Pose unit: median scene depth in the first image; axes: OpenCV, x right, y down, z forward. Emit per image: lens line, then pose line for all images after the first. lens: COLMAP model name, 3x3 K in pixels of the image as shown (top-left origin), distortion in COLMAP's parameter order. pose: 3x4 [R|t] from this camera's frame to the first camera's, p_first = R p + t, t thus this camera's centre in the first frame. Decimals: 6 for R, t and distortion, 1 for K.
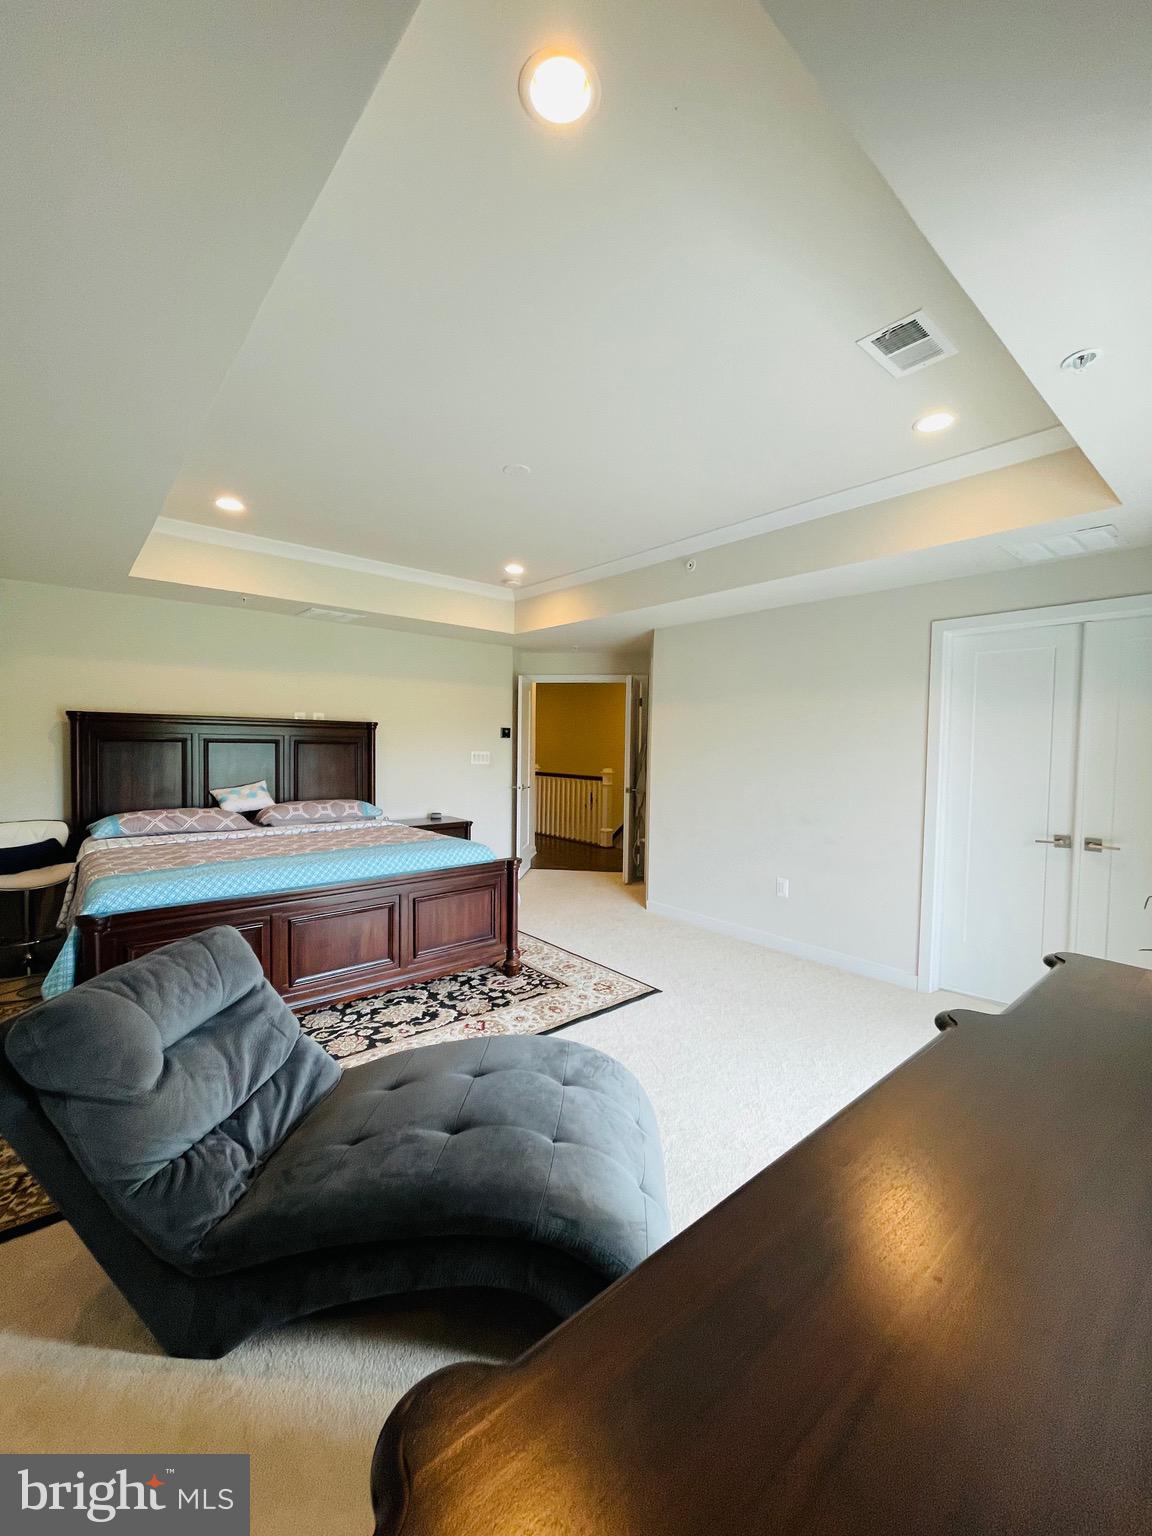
lens RADIAL K [[619.5, 0, 583.0], [0, 619.5, 761.2], [0, 0, 1]] dist [-0.000923, 0.000198]
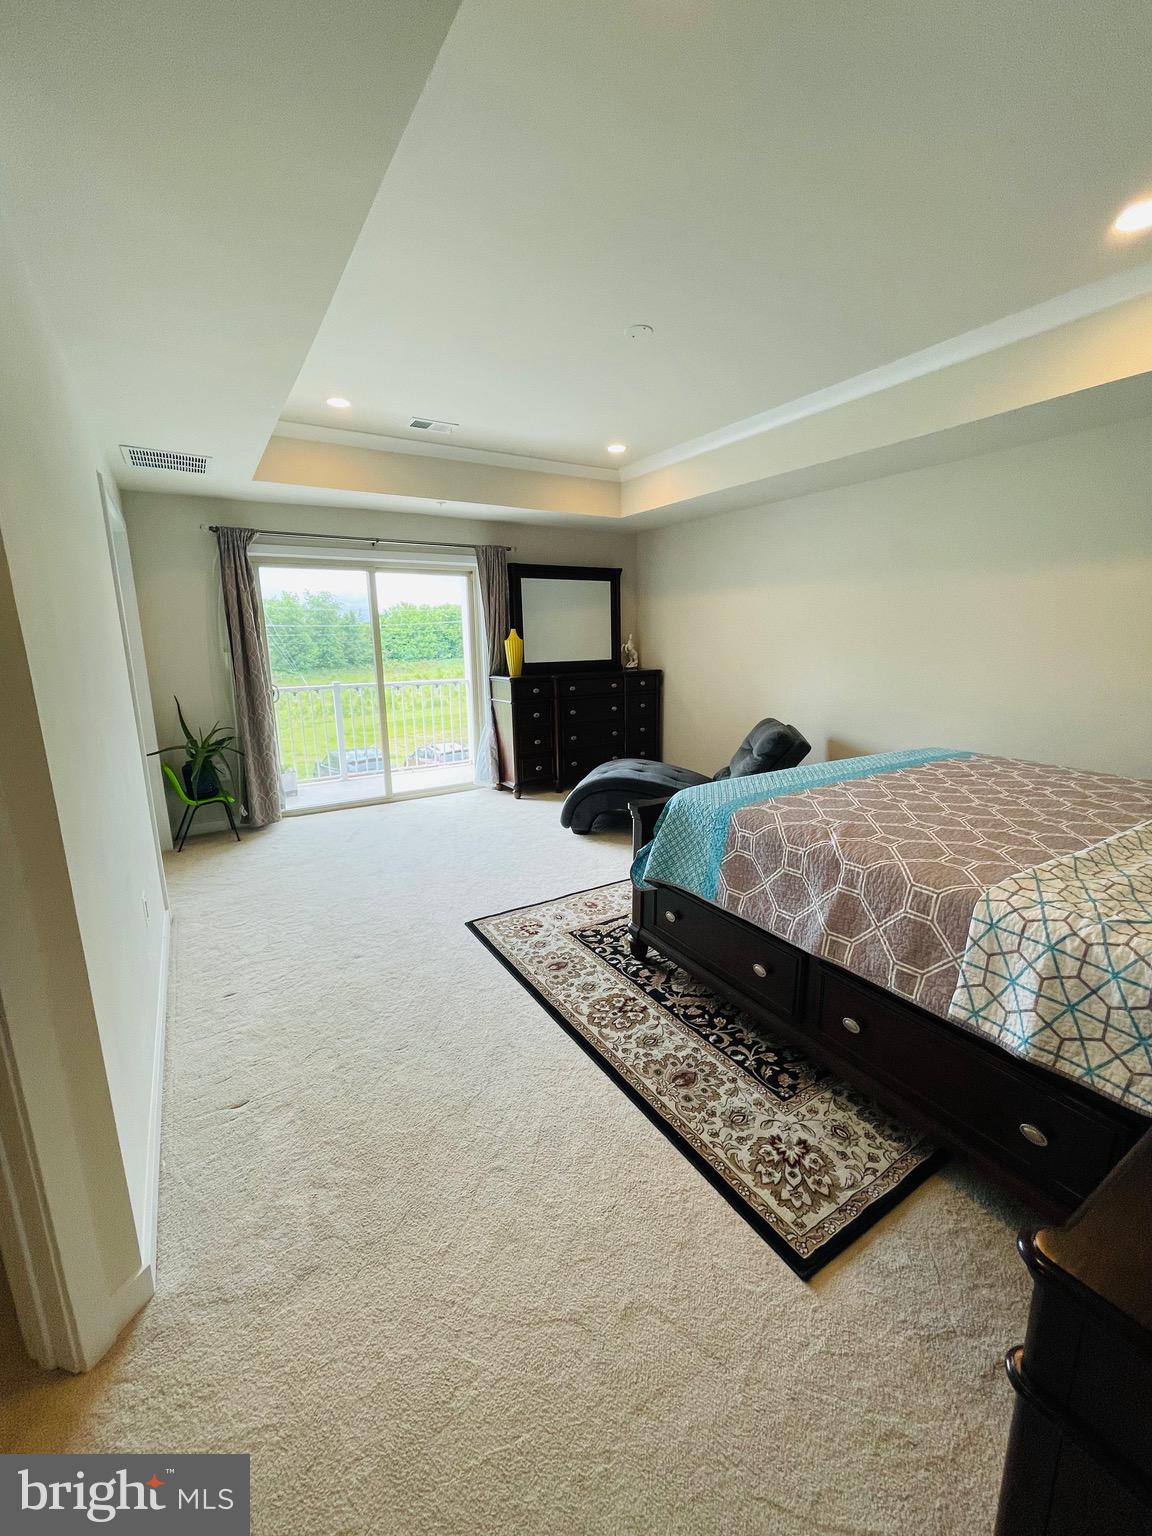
lens RADIAL K [[619.5, 0, 583.0], [0, 619.5, 761.2], [0, 0, 1]] dist [-0.000923, 0.000198]
pose [[-0.988262, -0.037253, 0.148160, -0.167194], [-0.000480, 0.970565, 0.240839, -0.065345], [-0.152771, 0.237941, -0.959190, 1.861743]]
